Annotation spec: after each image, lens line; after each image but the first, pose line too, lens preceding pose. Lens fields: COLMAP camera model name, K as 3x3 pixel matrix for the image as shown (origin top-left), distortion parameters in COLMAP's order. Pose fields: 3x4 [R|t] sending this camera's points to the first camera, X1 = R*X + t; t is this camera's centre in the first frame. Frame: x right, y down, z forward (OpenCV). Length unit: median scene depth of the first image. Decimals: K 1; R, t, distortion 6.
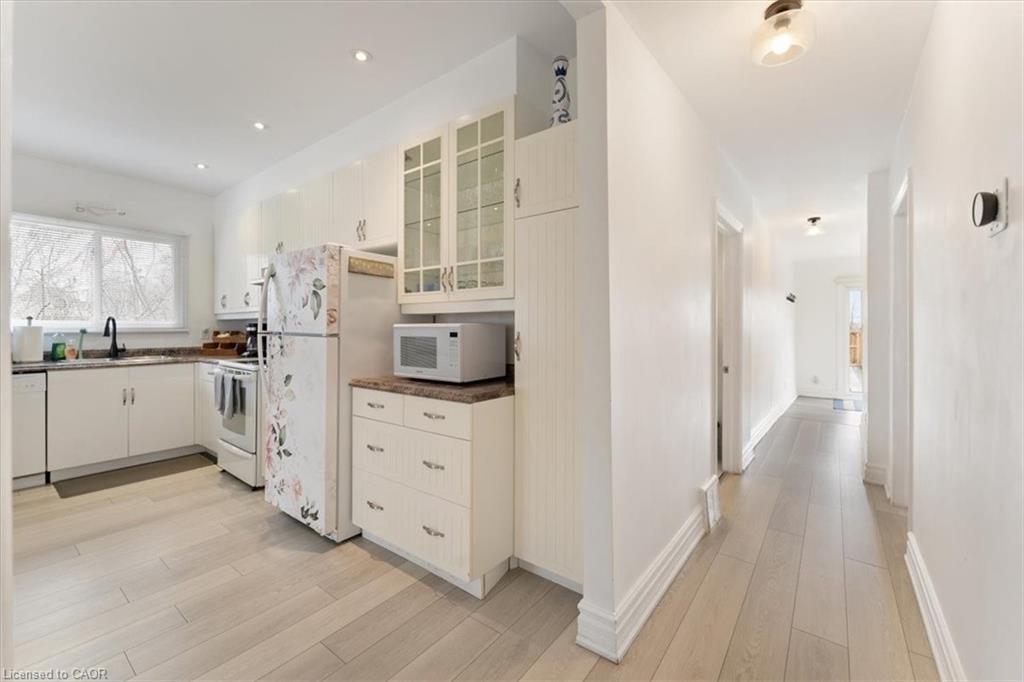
lens RADIAL K [[410.5, 0, 511.7], [0, 410.5, 342.9], [0, 0, 1]] dist [0.001685, 0.000265]
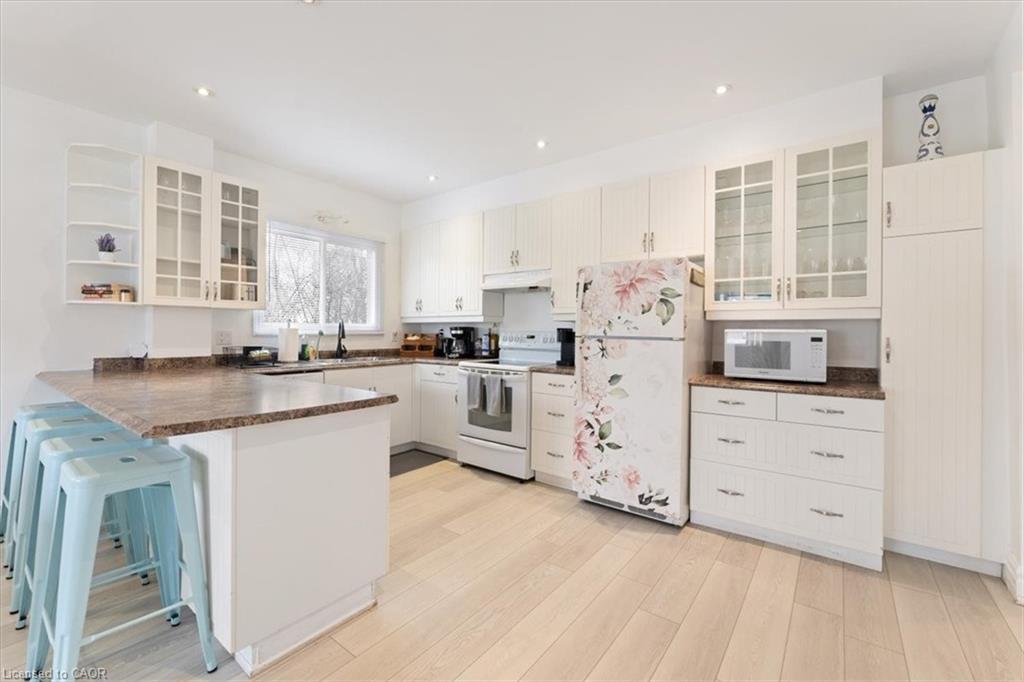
lens RADIAL K [[423.5, 0, 506.6], [0, 423.5, 345.4], [0, 0, 1]] dist [-0.001711, -0.000188]
pose [[0.999977, 0.006563, 0.001690, -0.810918], [-0.006559, 0.999975, -0.002459, 0.004005], [-0.001706, 0.002448, 0.999996, -0.126289]]
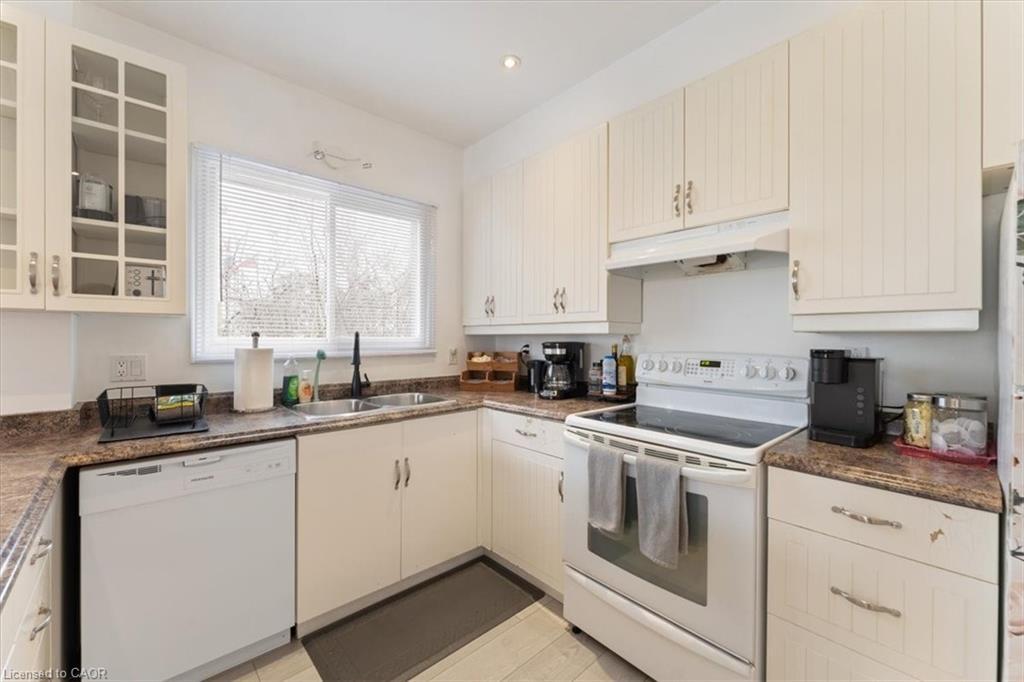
lens RADIAL K [[404.5, 0, 509.7], [0, 404.5, 350.8], [0, 0, 1]] dist [-0.000854, -0.000057]
pose [[0.984733, 0.006214, -0.173958, -0.950453], [-0.006961, 0.999969, -0.003689, -0.050186], [0.173930, 0.004844, 0.984746, 0.659319]]
